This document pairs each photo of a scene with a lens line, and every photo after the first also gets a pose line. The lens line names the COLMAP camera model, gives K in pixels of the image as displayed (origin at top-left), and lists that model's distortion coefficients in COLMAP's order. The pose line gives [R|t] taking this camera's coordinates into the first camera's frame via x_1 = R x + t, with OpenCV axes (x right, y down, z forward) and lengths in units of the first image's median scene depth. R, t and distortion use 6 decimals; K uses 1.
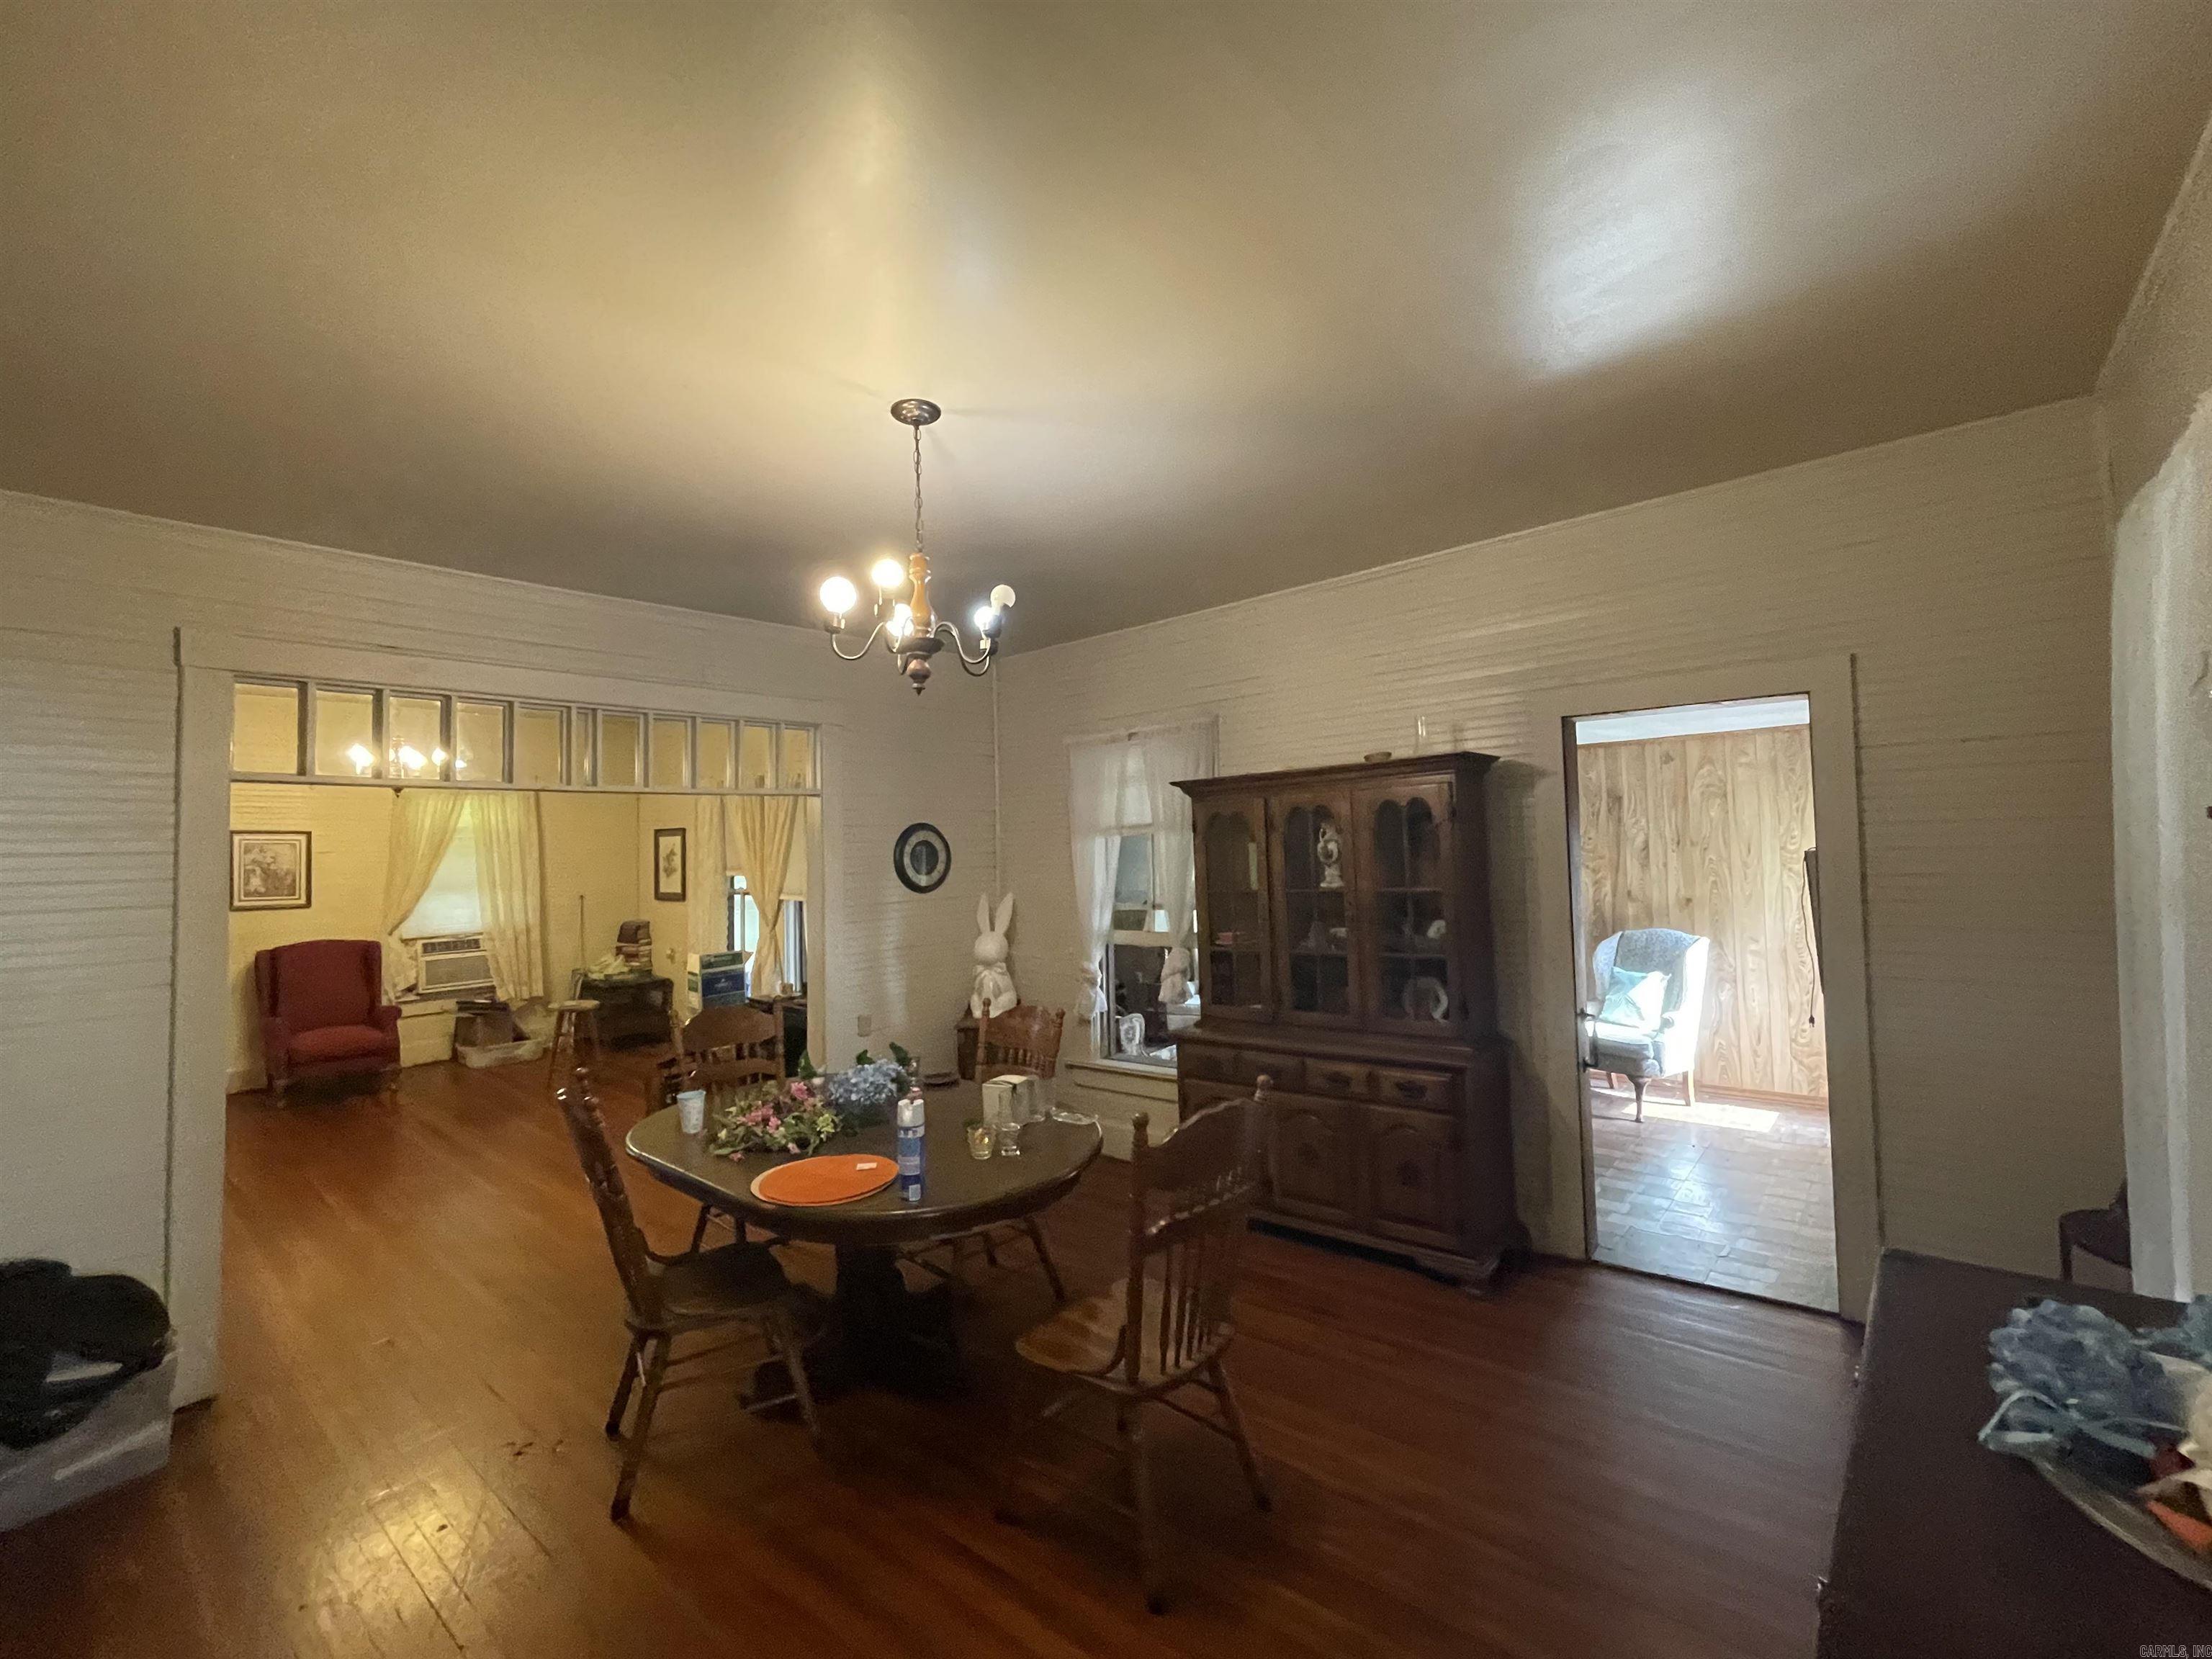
lens RADIAL K [[953.8, 0, 1111.2], [0, 953.8, 834.2], [0, 0, 1]] dist [-0.002258, -0.000057]
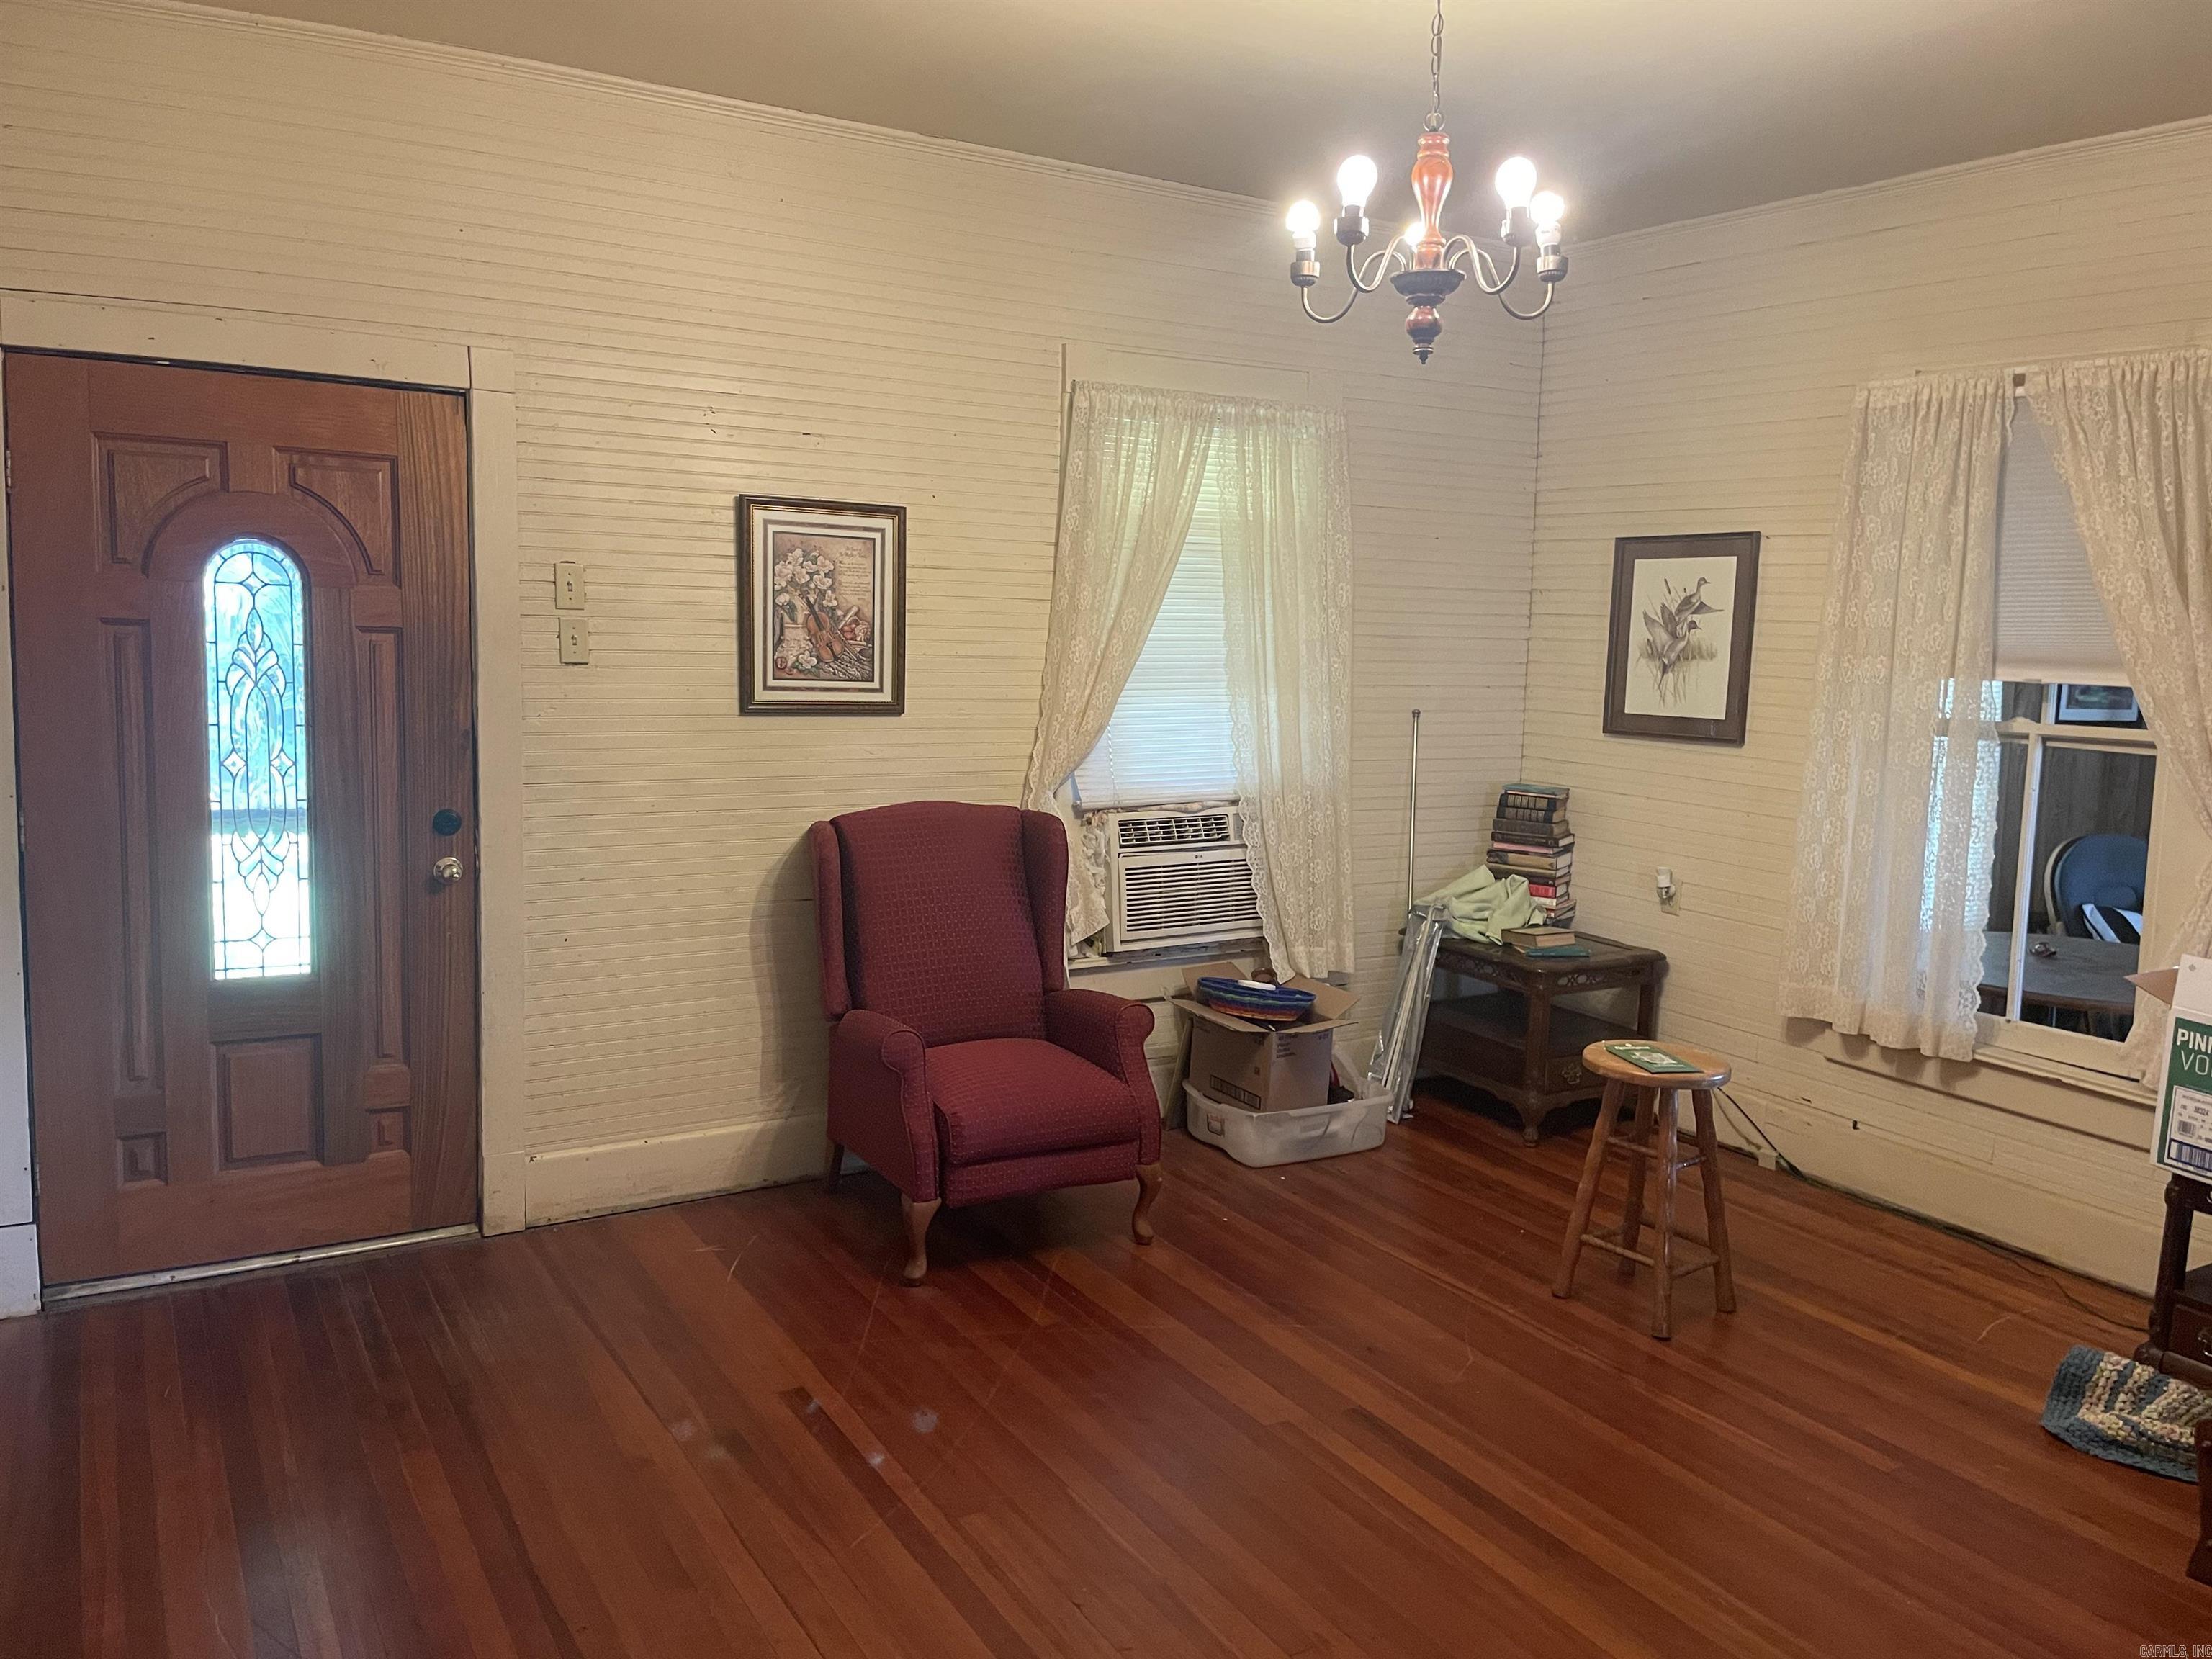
lens RADIAL K [[1648.3, 0, 1106.0], [0, 1648.3, 829.5], [0, 0, 1]] dist [-0.002947, -0.000977]
pose [[0.937036, 0.072302, -0.341668, -0.625506], [-0.029505, 0.991227, 0.128839, 0.041918], [0.347985, -0.110646, 0.930948, 0.482396]]
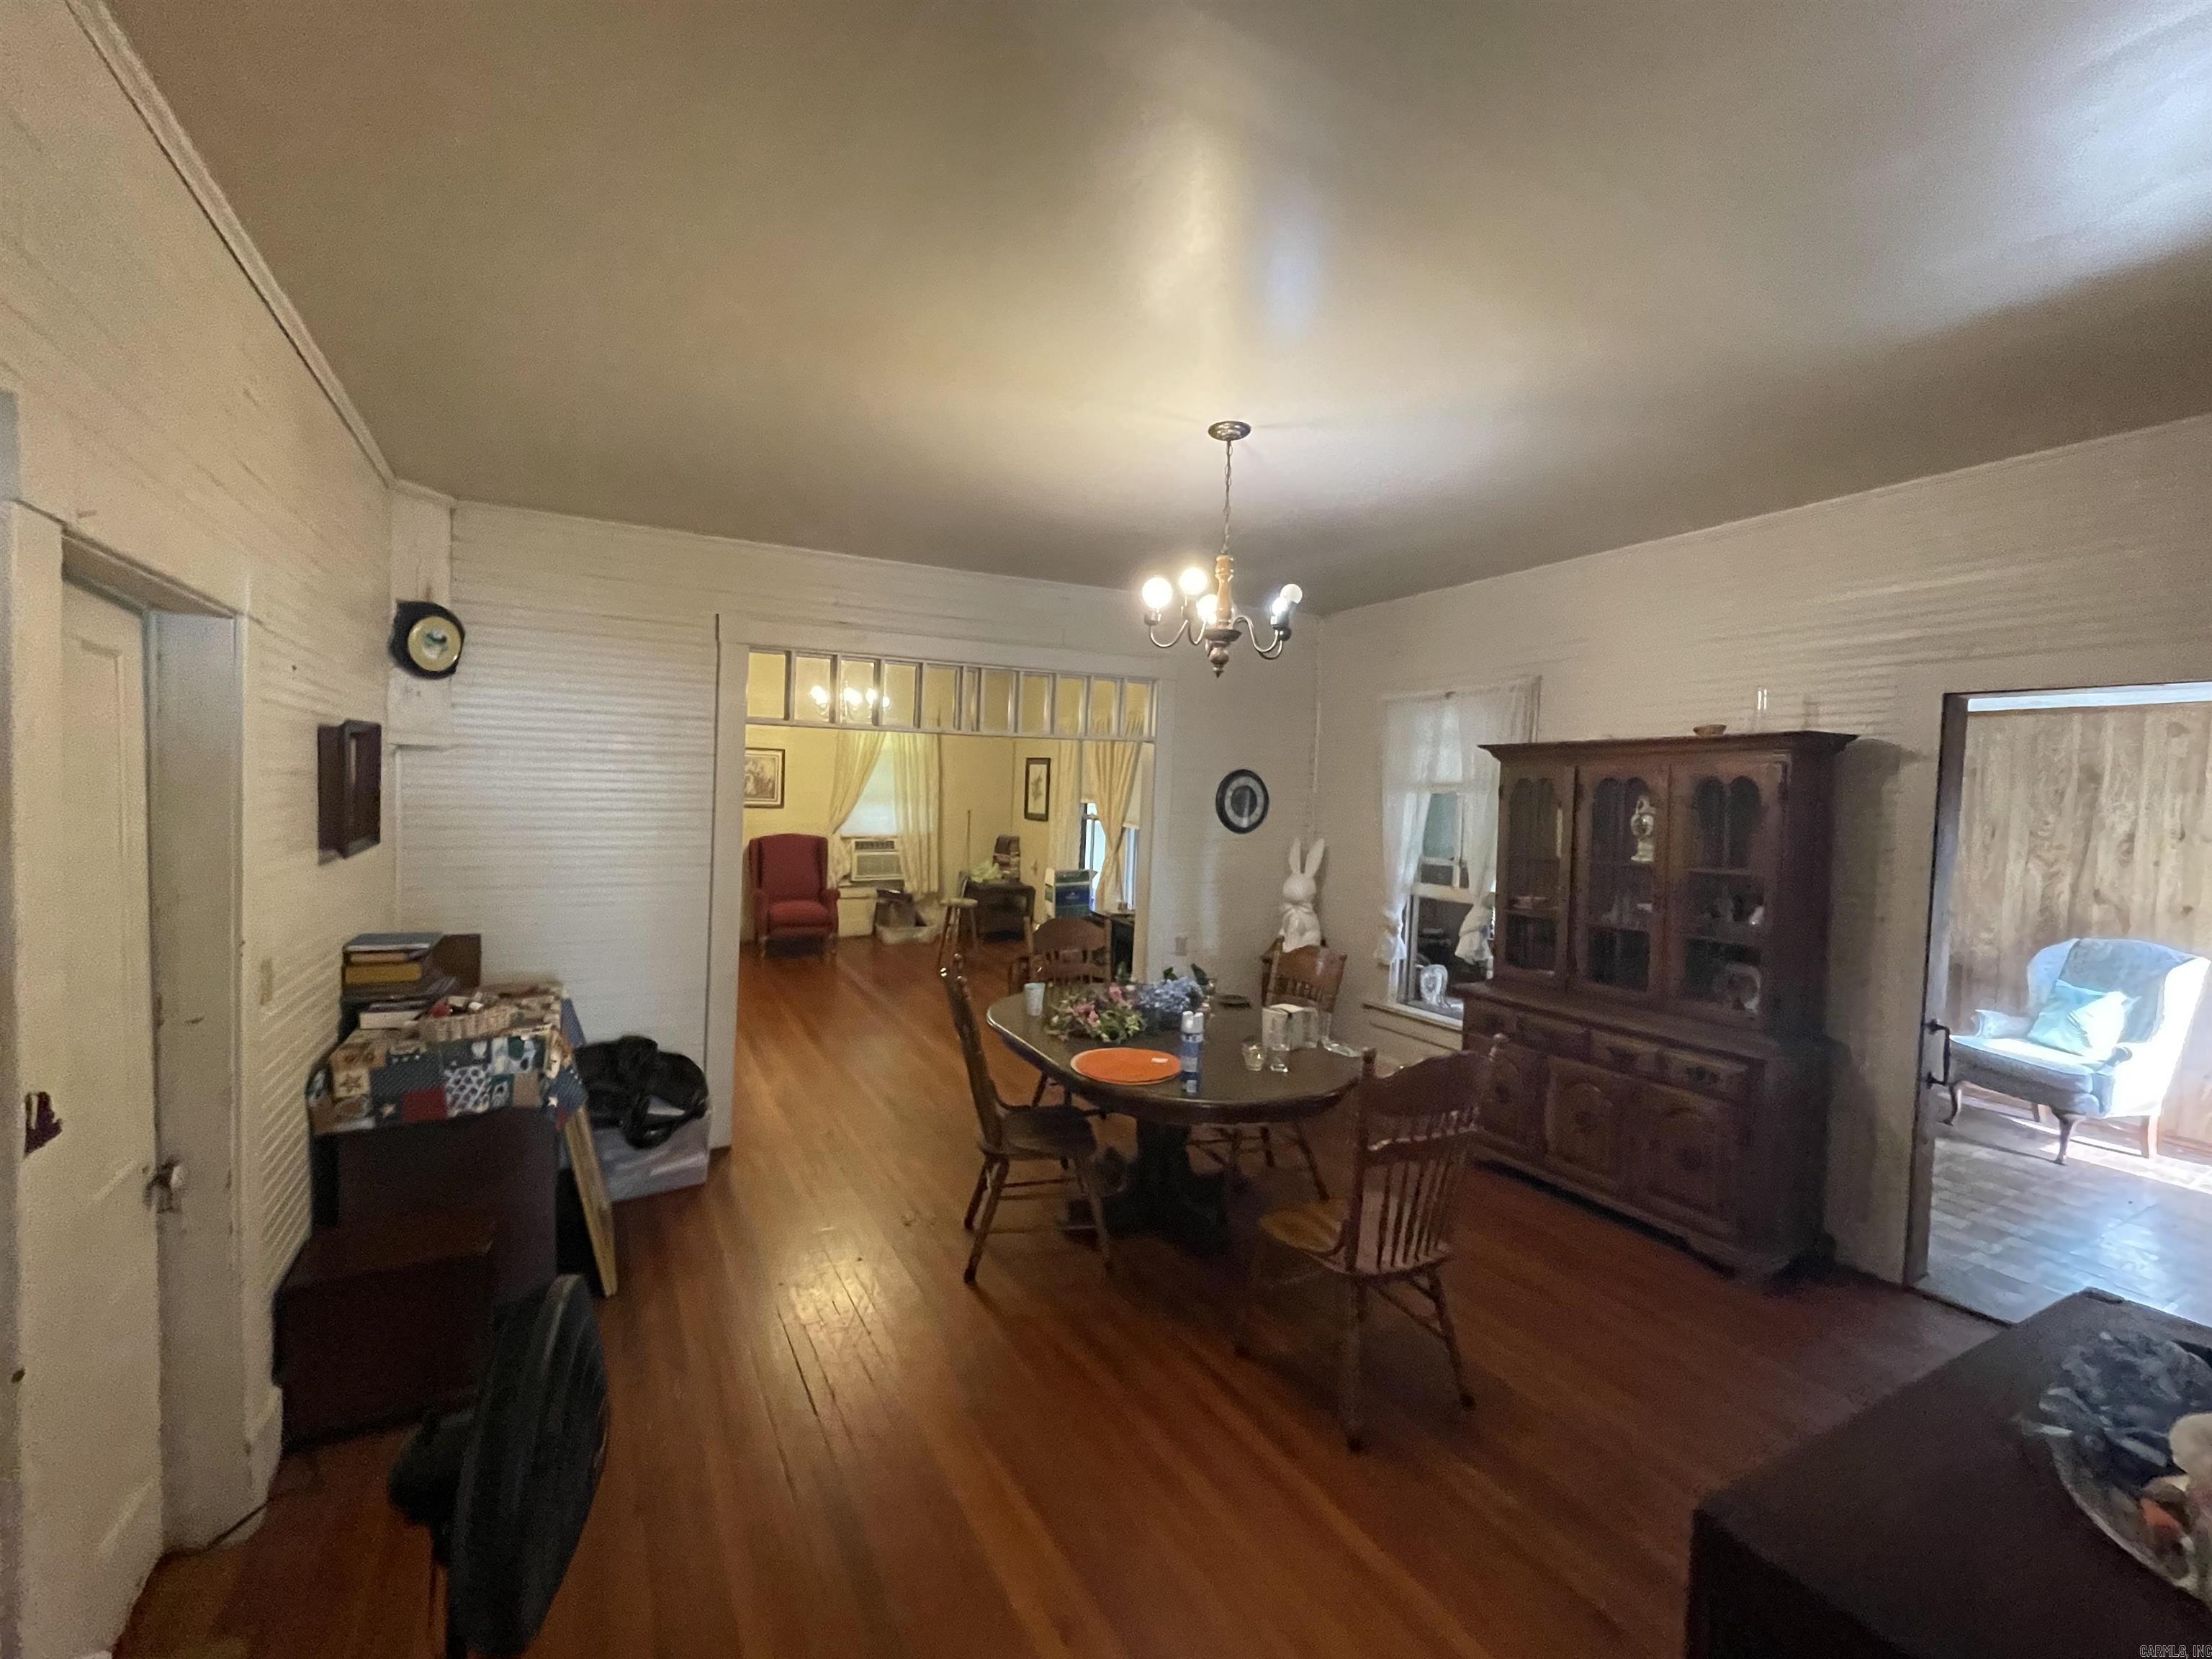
lens RADIAL K [[953.8, 0, 1111.2], [0, 953.8, 834.2], [0, 0, 1]] dist [-0.002258, -0.000057]
pose [[0.933222, 0.073152, -0.351774, 0.042403], [-0.047188, 0.995528, 0.081837, -0.017136], [0.356187, -0.059773, 0.932501, -0.065025]]
